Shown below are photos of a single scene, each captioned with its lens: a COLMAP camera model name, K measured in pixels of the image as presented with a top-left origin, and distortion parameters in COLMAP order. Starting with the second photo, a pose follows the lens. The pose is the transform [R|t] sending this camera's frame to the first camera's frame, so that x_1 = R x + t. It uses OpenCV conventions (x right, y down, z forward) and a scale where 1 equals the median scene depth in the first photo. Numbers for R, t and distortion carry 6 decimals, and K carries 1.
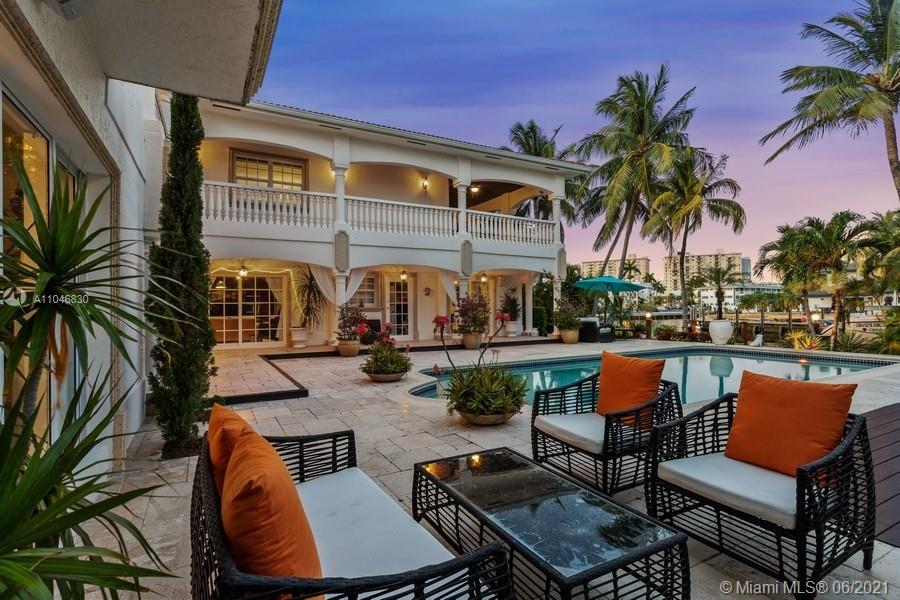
lens RADIAL K [[429.3, 0, 446.5], [0, 429.3, 298.9], [0, 0, 1]] dist [0.000904, 0.000737]
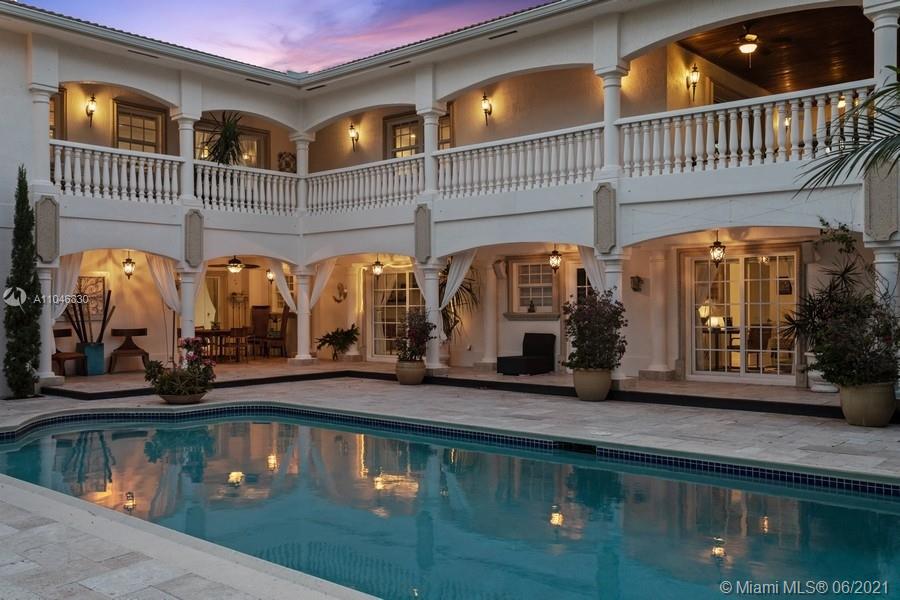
lens RADIAL K [[822.3, 0, 449.6], [0, 822.3, 300.1], [0, 0, 1]] dist [0.001555, 0.000000]
pose [[0.326188, 0.000928, -0.945305, 0.266104], [0.007877, 0.999962, 0.003699, -0.001585], [0.945272, -0.008652, 0.326168, 0.153209]]
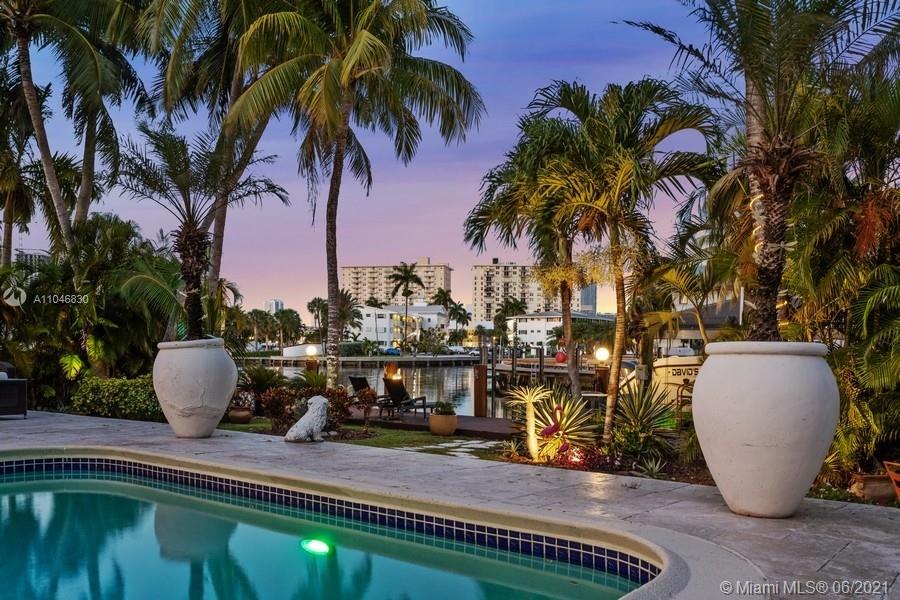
lens RADIAL K [[795.4, 0, 450.7], [0, 795.4, 301.7], [0, 0, 1]] dist [0.007193, 0.000854]
pose [[0.903126, 0.039407, 0.427564, 0.035154], [-0.024252, 0.998872, -0.040835, 0.002523], [-0.428691, 0.026510, 0.903062, 0.031588]]
